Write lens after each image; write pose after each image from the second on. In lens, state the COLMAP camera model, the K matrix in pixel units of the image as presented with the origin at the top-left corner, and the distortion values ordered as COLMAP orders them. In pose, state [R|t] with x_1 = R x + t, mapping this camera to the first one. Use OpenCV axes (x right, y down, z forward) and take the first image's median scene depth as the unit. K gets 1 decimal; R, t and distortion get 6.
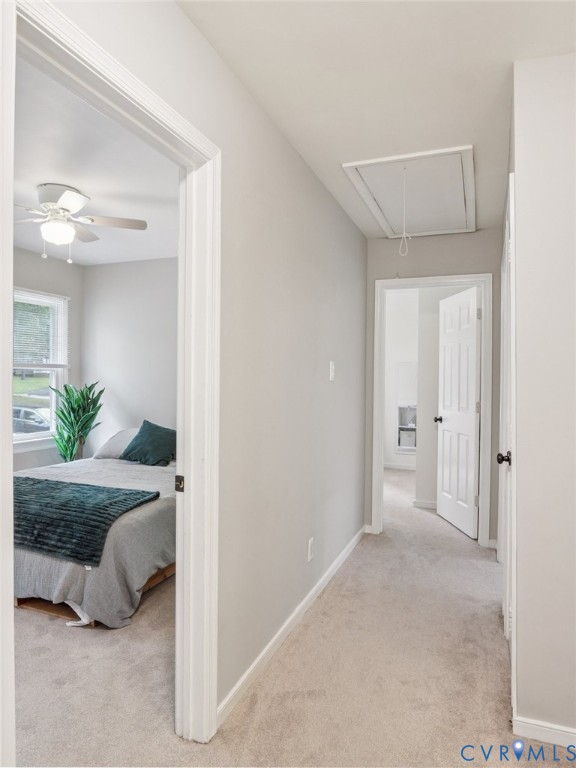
lens RADIAL K [[482.0, 0, 289.1], [0, 482.0, 378.7], [0, 0, 1]] dist [-0.000299, -0.002994]
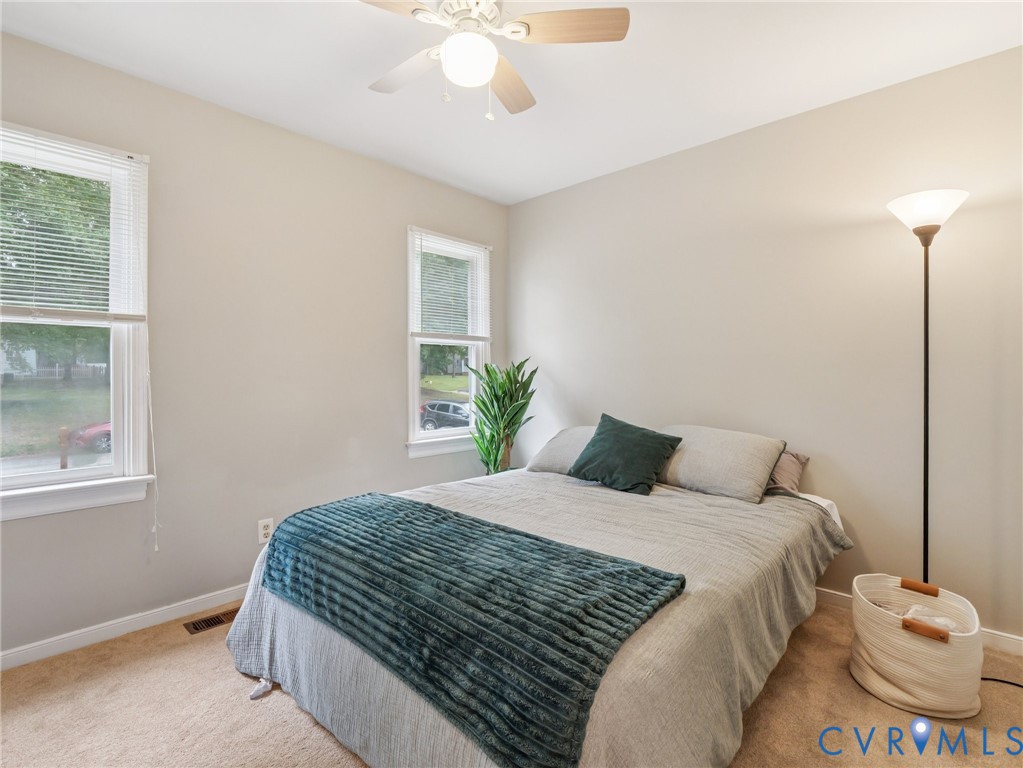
lens RADIAL K [[504.4, 0, 507.5], [0, 504.4, 380.3], [0, 0, 1]] dist [-0.010185, 0.000788]
pose [[0.922133, -0.005695, -0.386830, -0.158115], [0.009579, 0.999921, 0.008114, 0.036132], [0.386754, -0.011187, 0.922115, 0.346766]]
